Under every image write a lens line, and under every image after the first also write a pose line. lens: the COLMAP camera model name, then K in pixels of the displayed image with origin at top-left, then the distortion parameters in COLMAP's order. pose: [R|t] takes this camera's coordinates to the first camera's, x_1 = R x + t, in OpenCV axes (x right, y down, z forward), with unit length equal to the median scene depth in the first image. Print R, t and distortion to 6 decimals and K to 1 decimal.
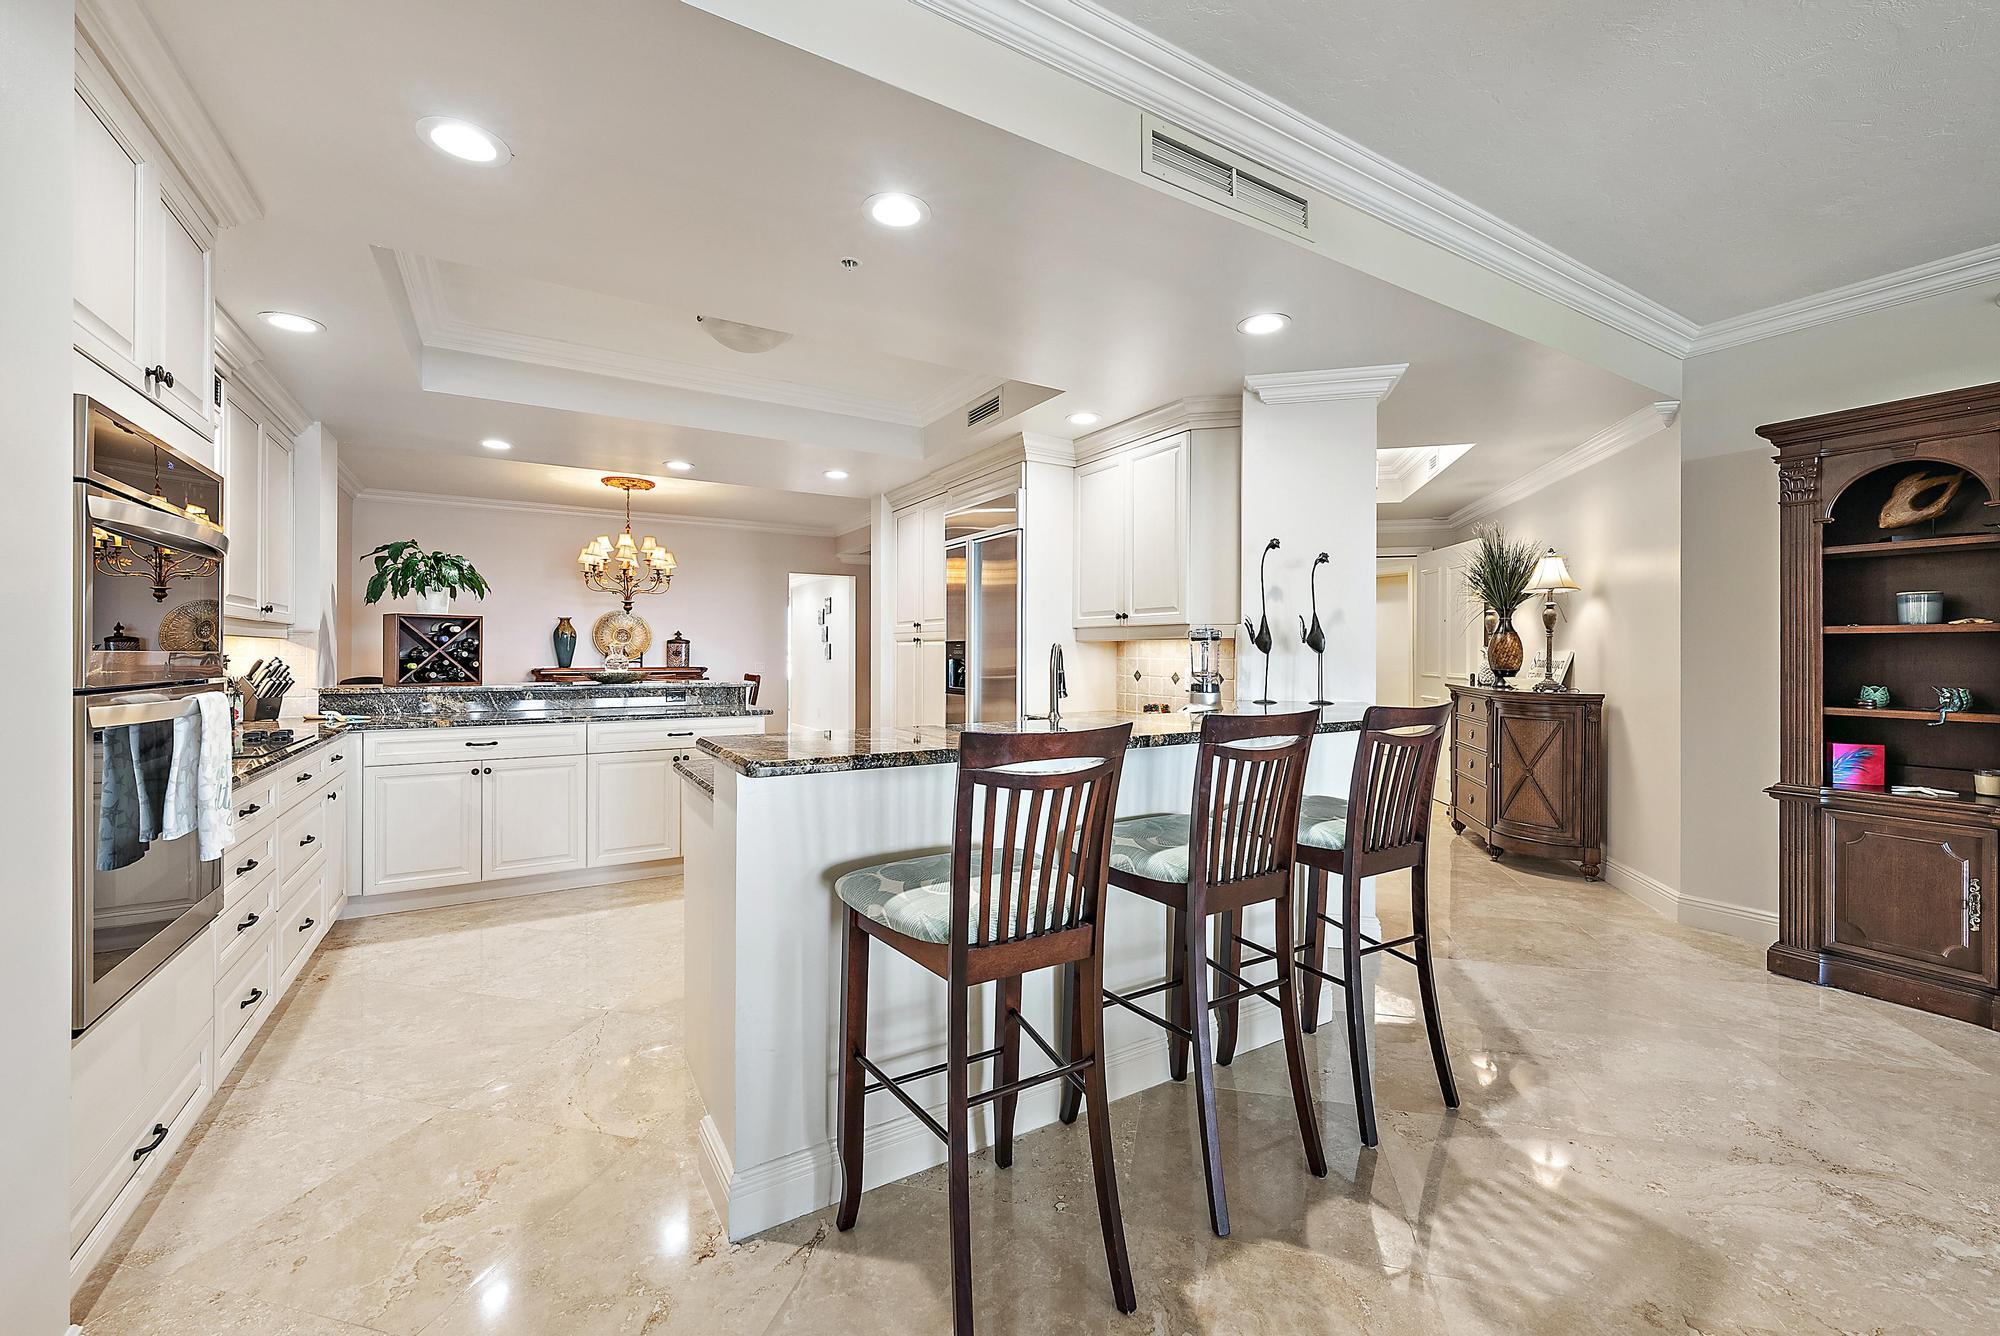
lens RADIAL K [[790.0, 0, 1012.0], [0, 790.0, 651.3], [0, 0, 1]] dist [-0.003173, -0.000008]
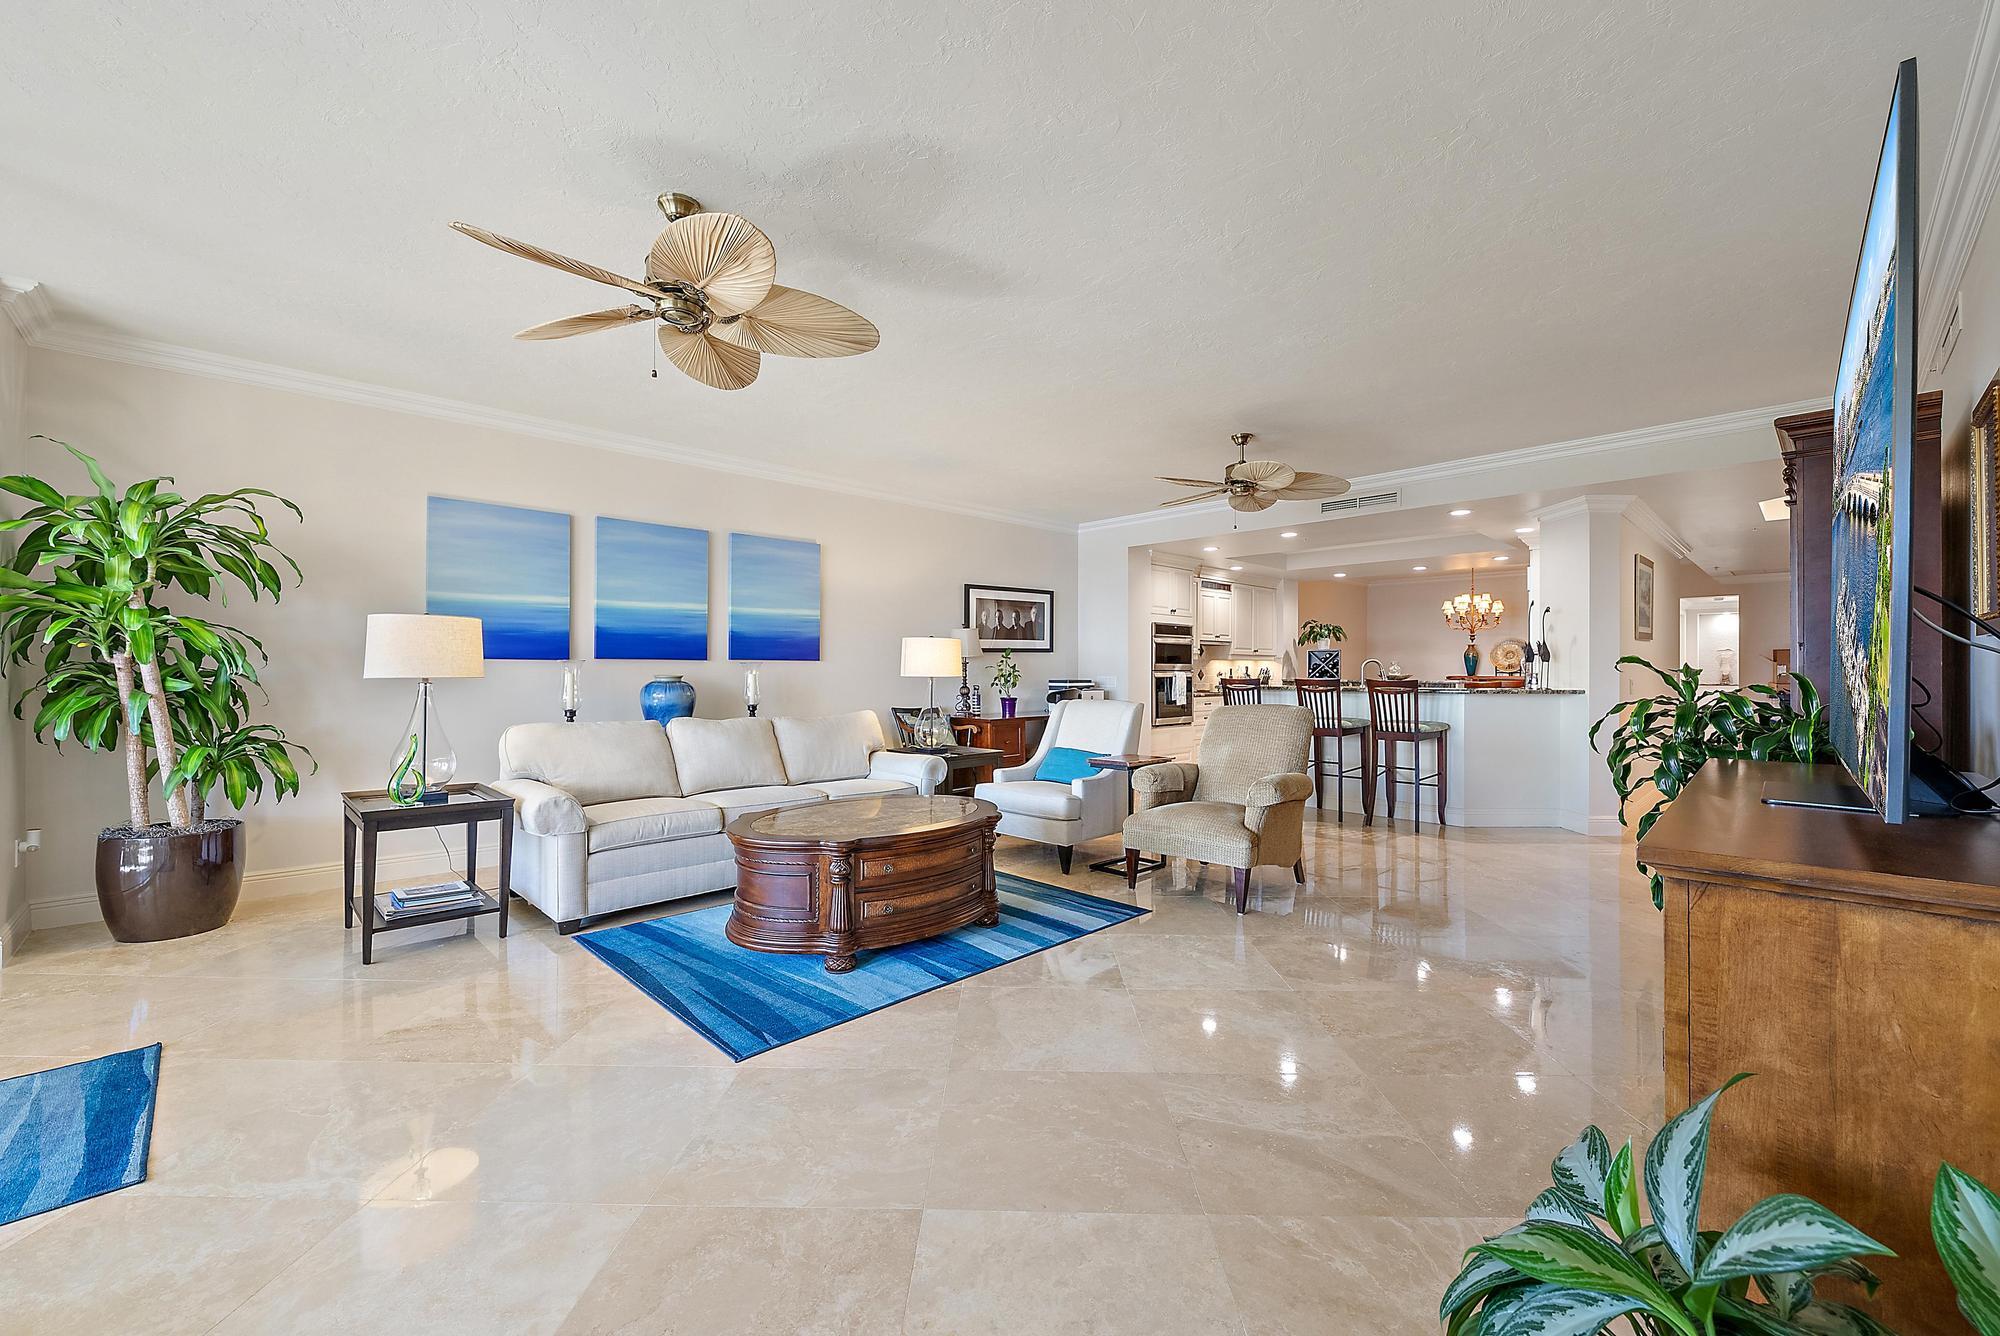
lens RADIAL K [[790.0, 0, 996.6], [0, 790.0, 669.8], [0, 0, 1]] dist [-0.003173, -0.000008]
pose [[0.213742, -0.004666, -0.976879, 1.311343], [0.005729, 0.999977, -0.003523, 0.010958], [0.976873, -0.004844, 0.213764, -0.410387]]
